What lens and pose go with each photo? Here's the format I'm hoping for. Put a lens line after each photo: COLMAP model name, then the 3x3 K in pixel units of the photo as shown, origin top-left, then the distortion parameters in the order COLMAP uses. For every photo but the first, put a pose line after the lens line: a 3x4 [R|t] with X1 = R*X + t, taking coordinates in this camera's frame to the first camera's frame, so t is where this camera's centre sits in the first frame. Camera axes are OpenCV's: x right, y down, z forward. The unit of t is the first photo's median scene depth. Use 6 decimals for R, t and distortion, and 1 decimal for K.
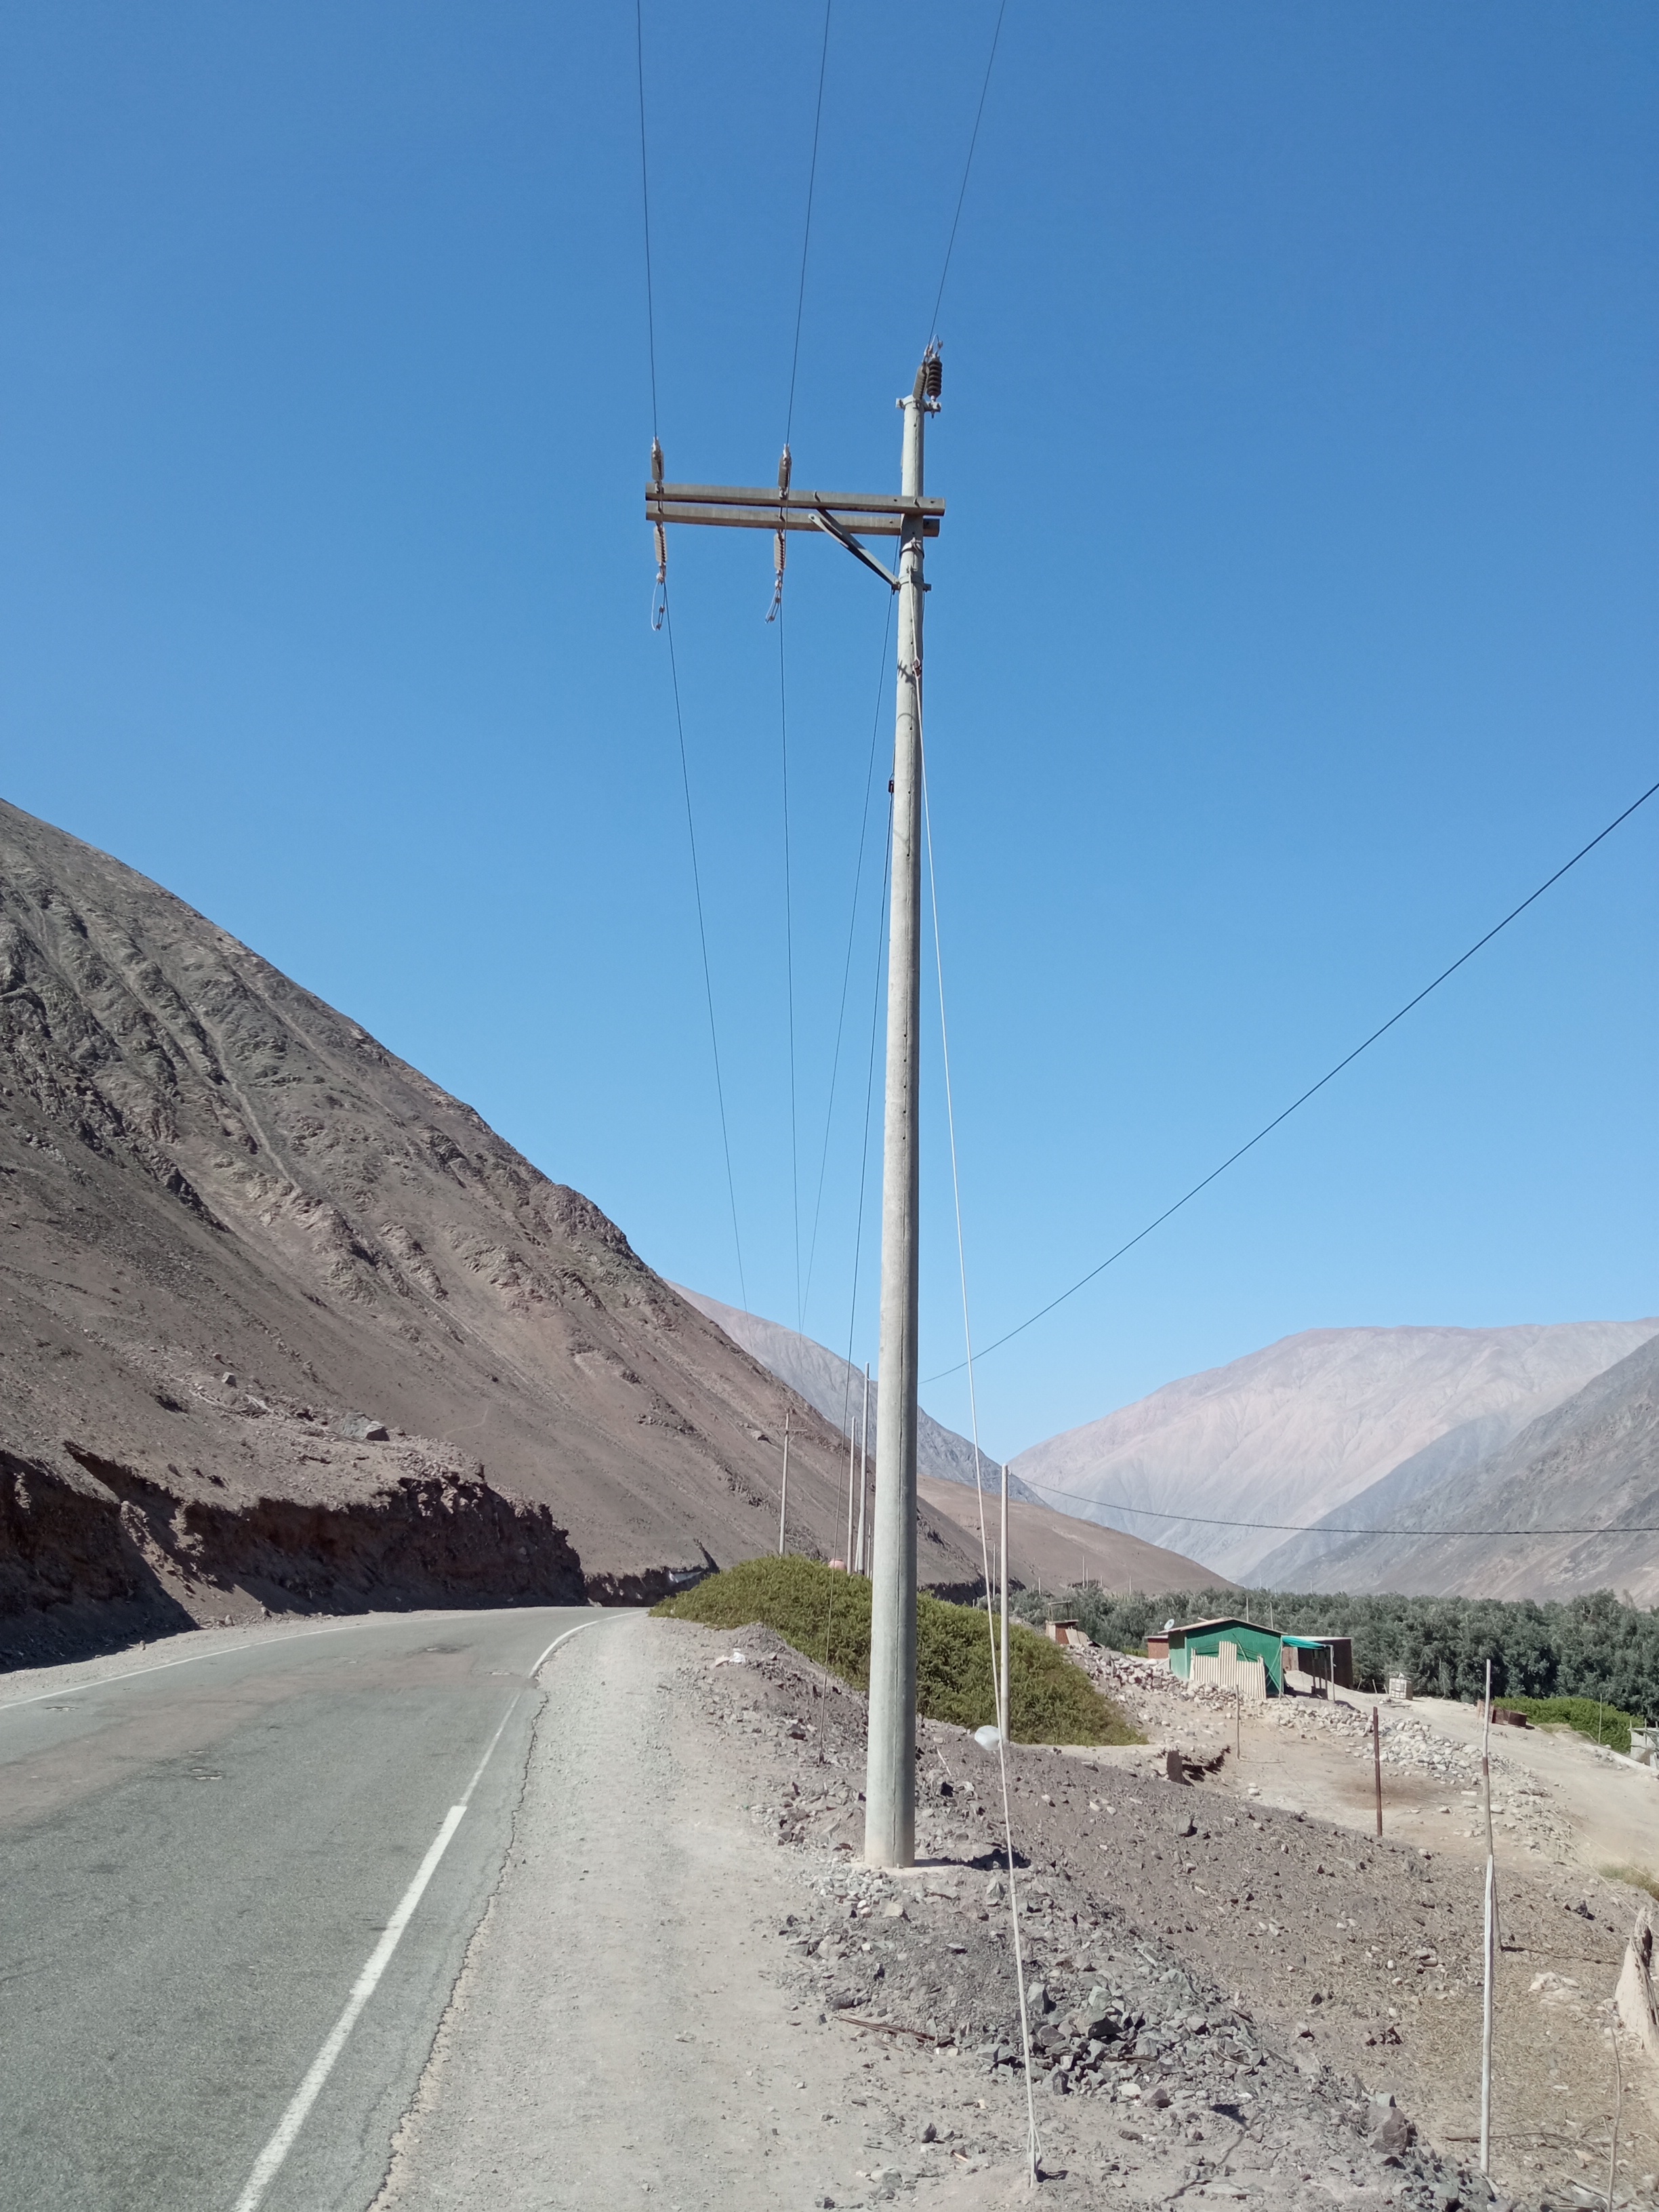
lens RADIAL K [[1746.2, 0, 849.2], [0, 1746.2, 1101.2], [0, 0, 1]] dist [0.130901, -0.280546]
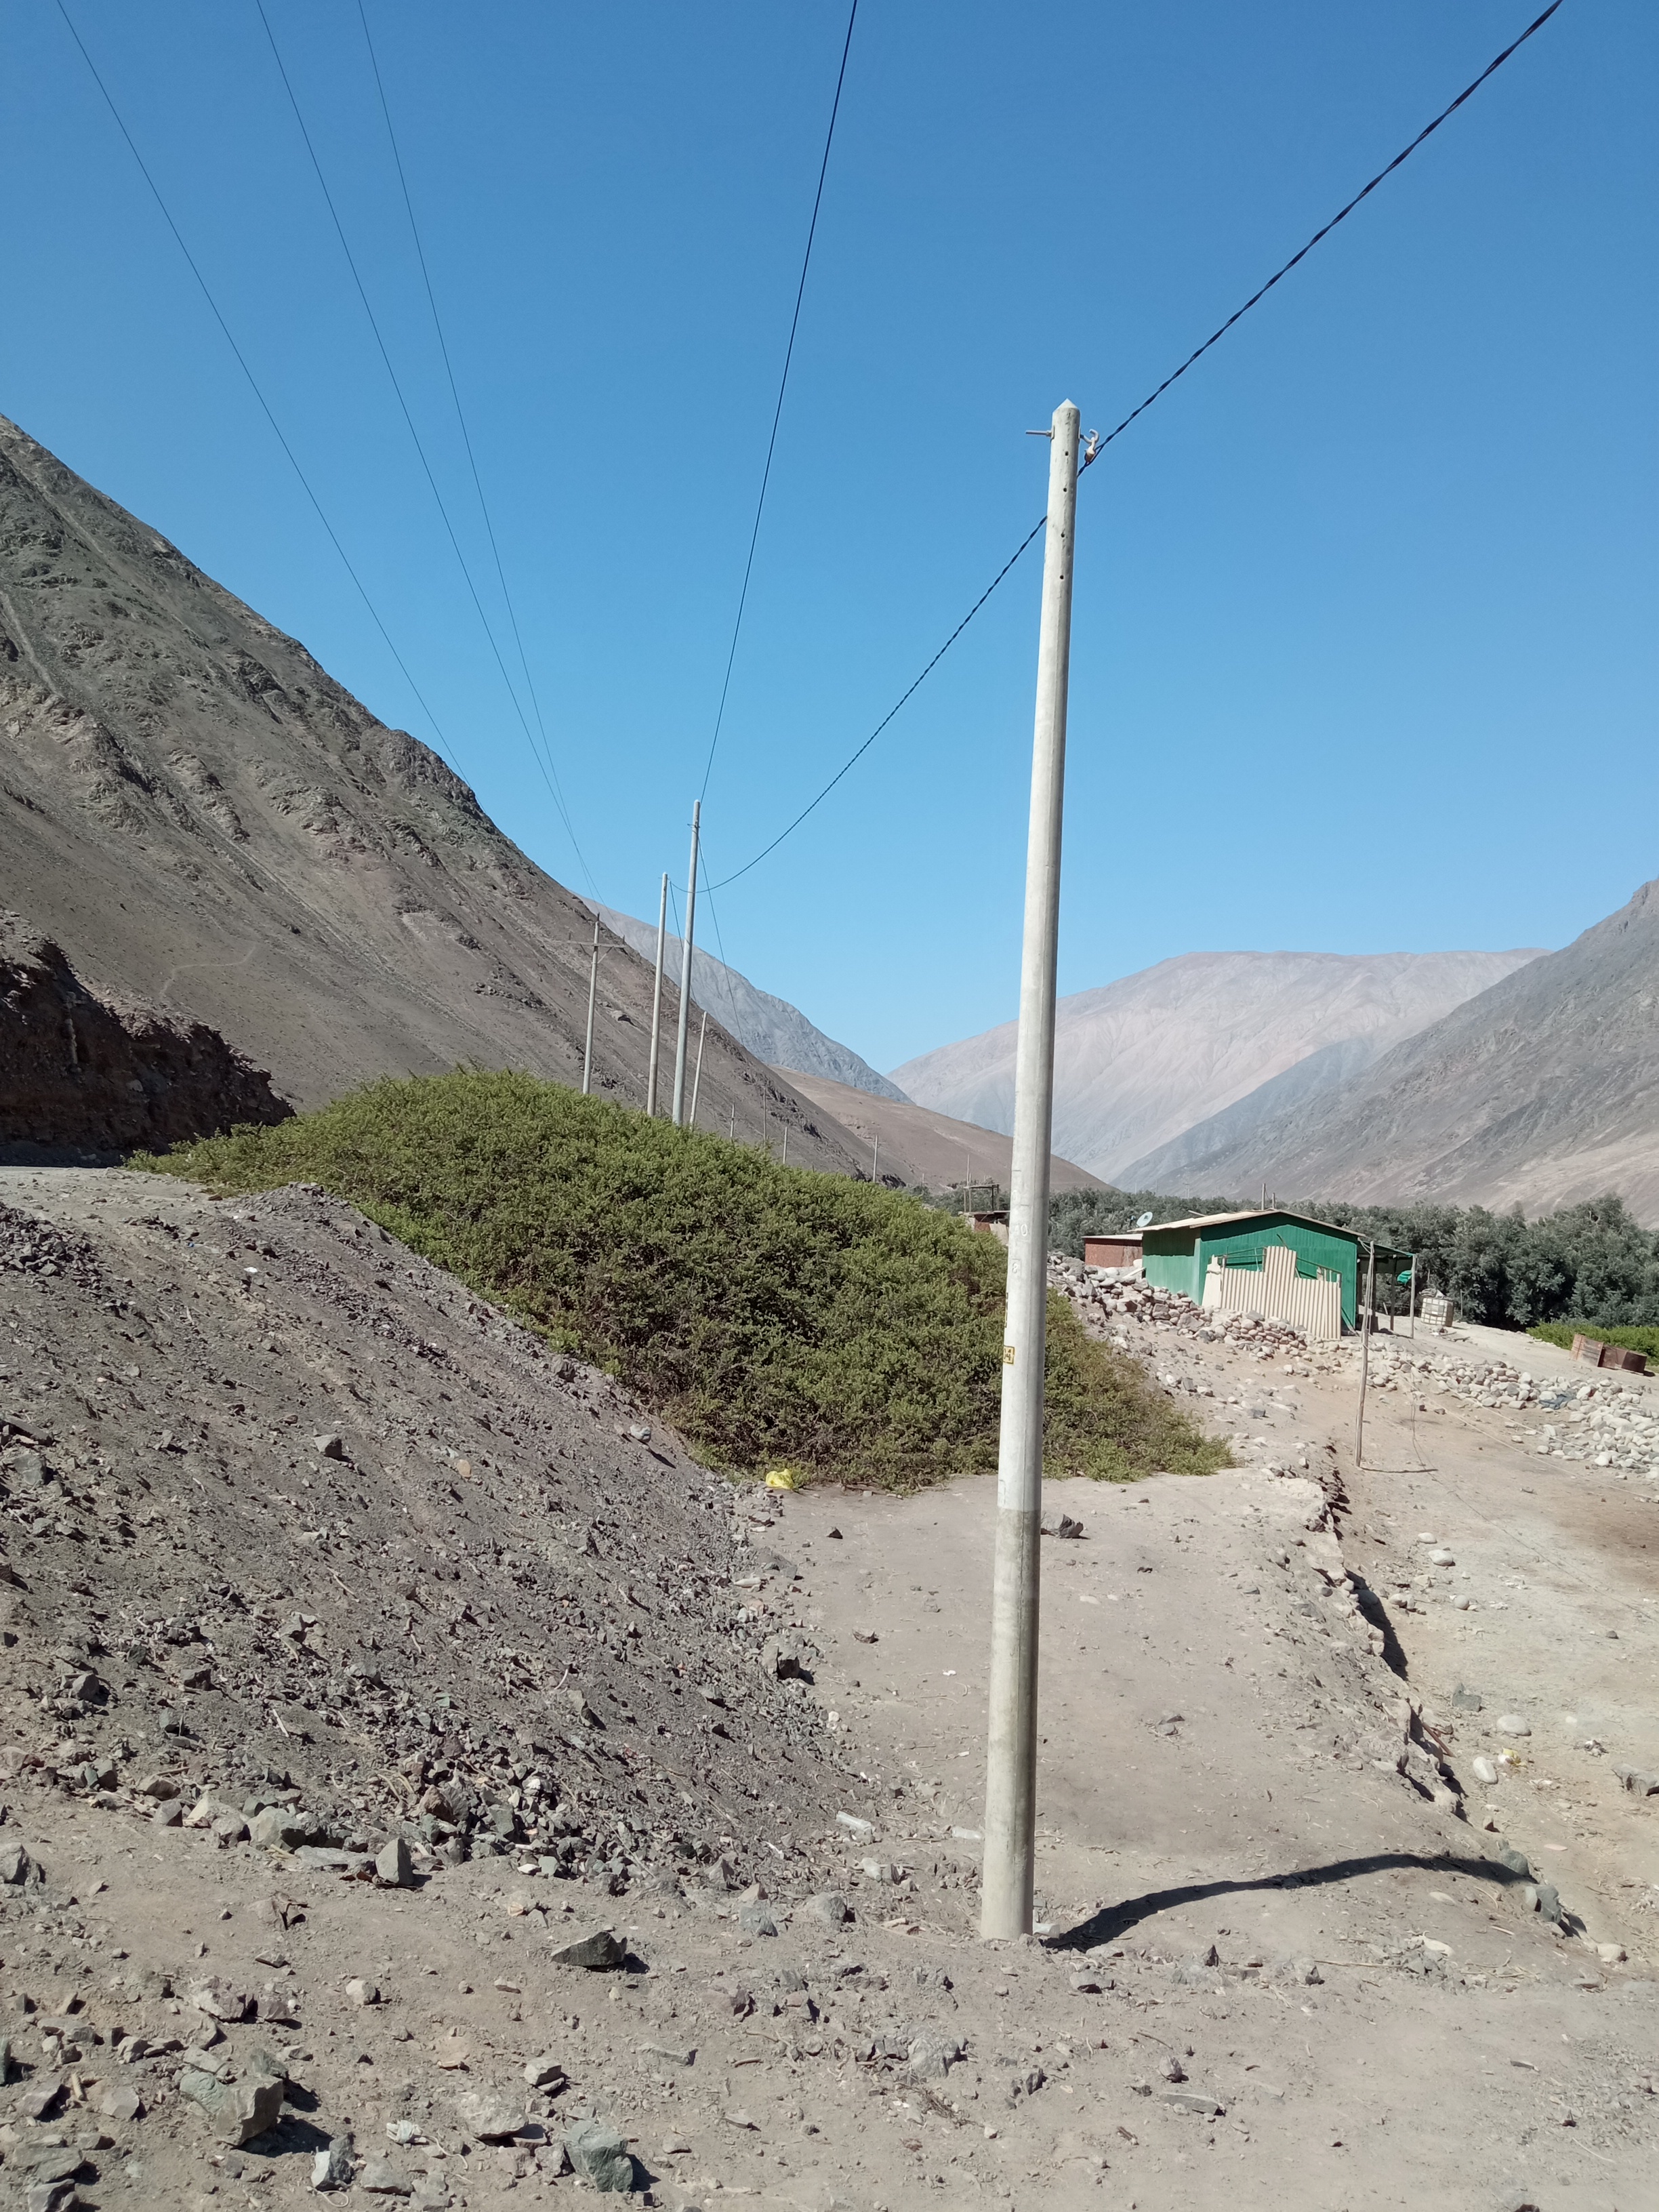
lens RADIAL K [[1746.2, 0, 849.2], [0, 1746.2, 1101.2], [0, 0, 1]] dist [0.130901, -0.280546]
pose [[0.997460, 0.026988, 0.065913, 0.006678], [-0.040712, 0.975384, 0.216723, 0.030303], [-0.058442, -0.218856, 0.974006, 0.099031]]
